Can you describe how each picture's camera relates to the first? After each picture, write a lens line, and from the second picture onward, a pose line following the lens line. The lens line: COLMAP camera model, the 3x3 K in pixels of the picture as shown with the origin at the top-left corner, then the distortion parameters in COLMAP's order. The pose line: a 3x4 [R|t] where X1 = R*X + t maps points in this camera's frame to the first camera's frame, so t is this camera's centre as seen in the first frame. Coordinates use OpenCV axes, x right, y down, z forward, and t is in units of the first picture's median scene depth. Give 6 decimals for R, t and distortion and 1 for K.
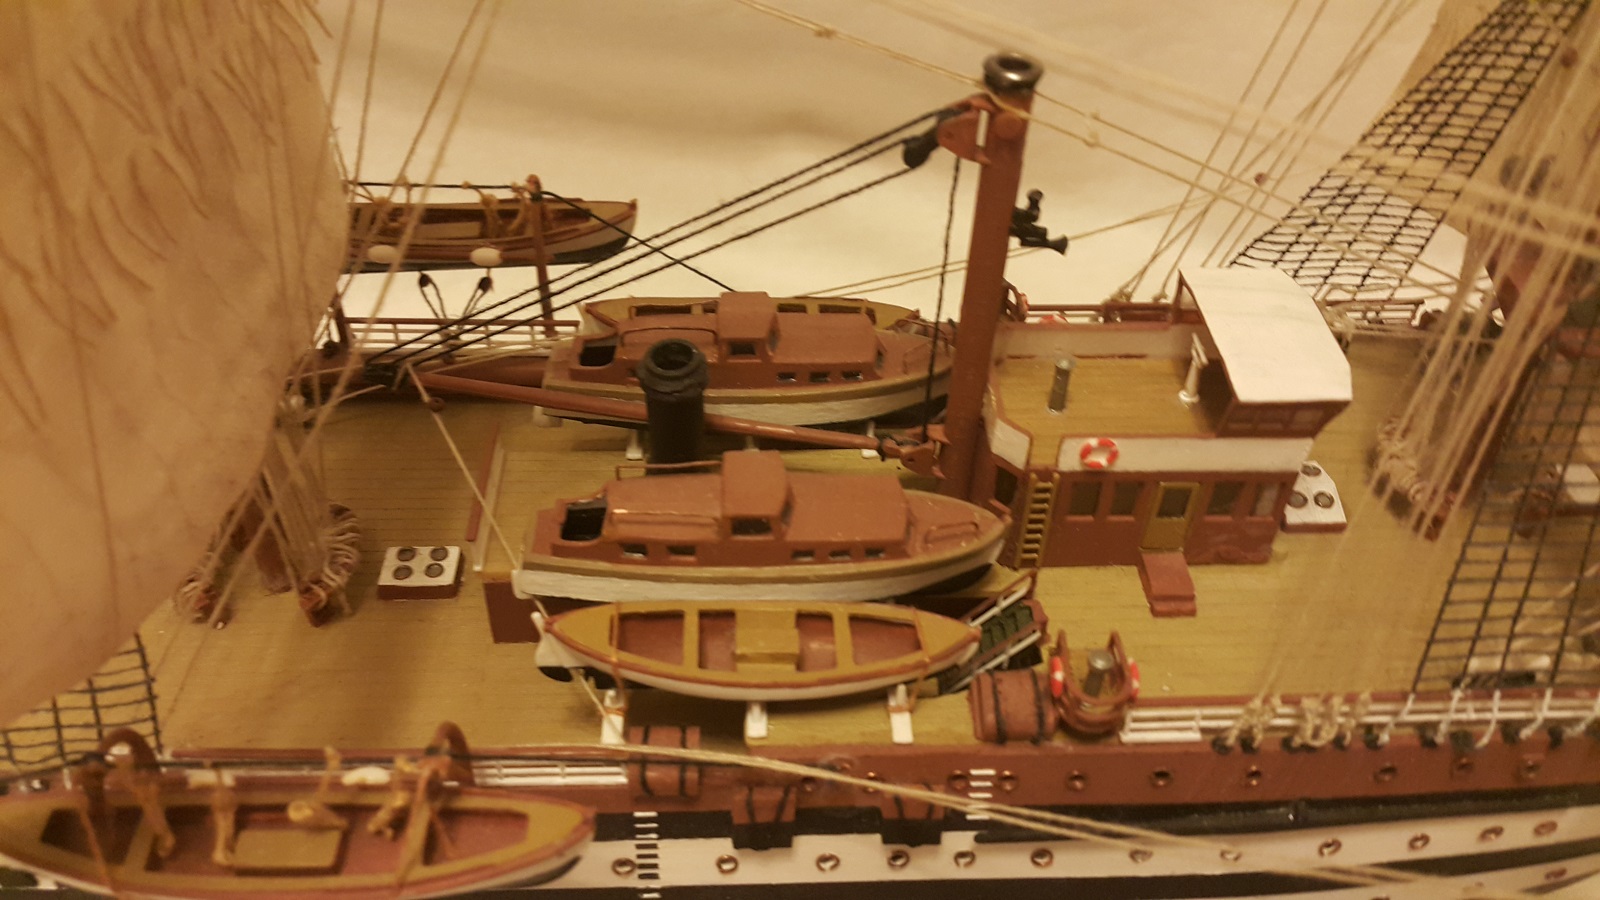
lens RADIAL K [[1367.9, 0, 814.6], [0, 1367.9, 458.5], [0, 0, 1]] dist [0.088606, -0.239409]
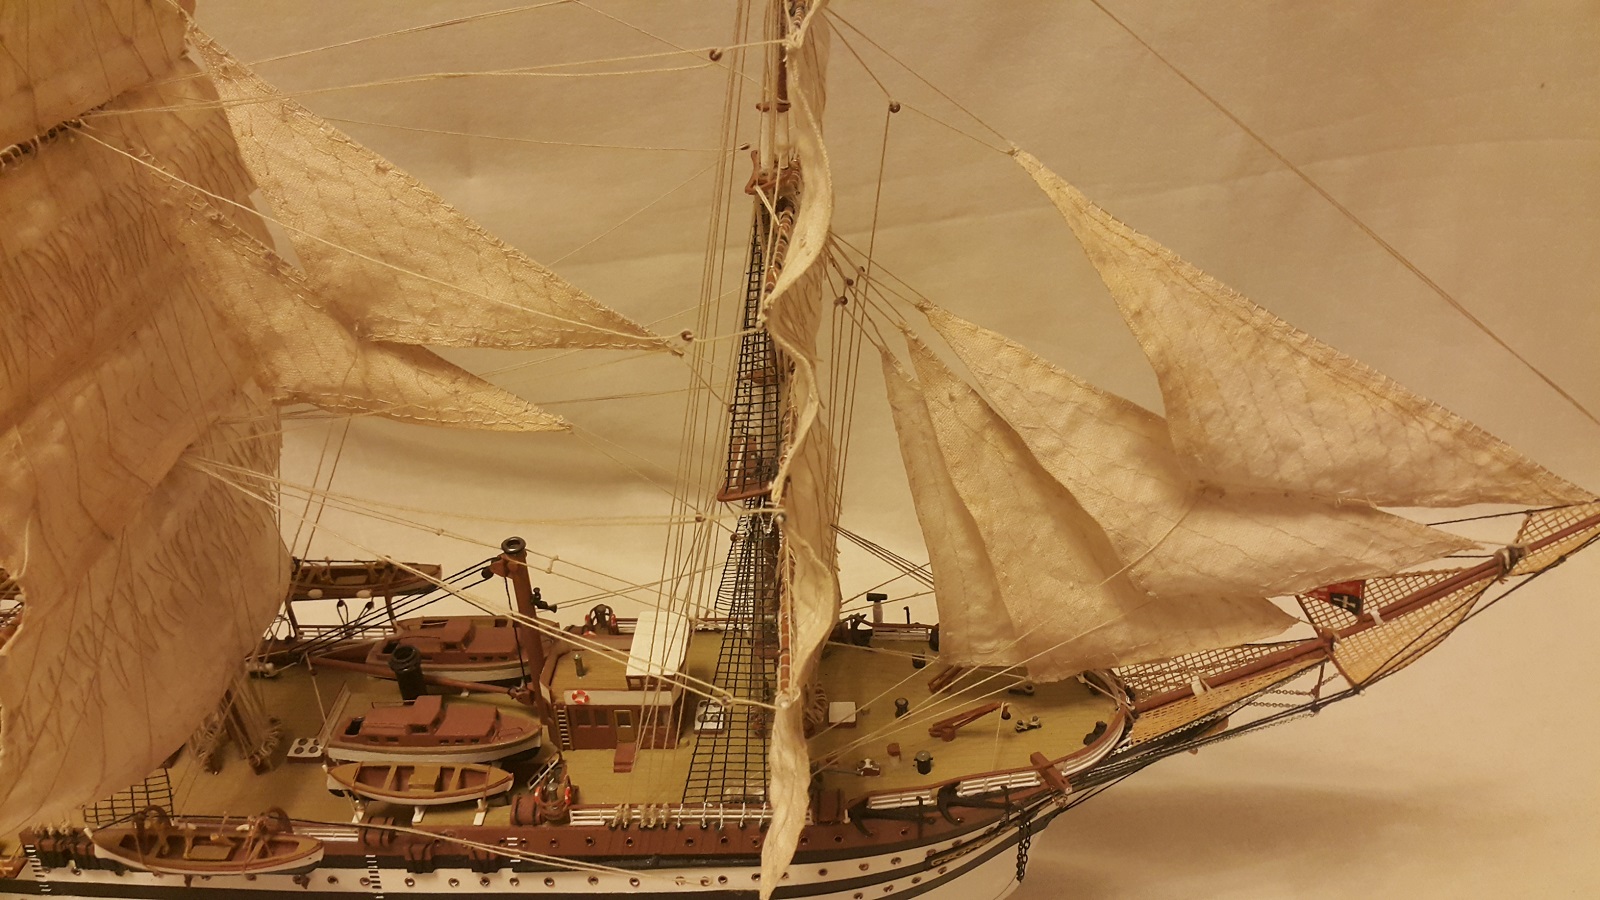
lens RADIAL K [[1367.9, 0, 857.0], [0, 1367.9, 437.2], [0, 0, 1]] dist [0.088606, -0.239409]
pose [[0.996328, -0.009126, -0.085136, 0.896579], [-0.005285, 0.985854, -0.167526, -0.051135], [0.085461, 0.167361, 0.982185, -1.324752]]
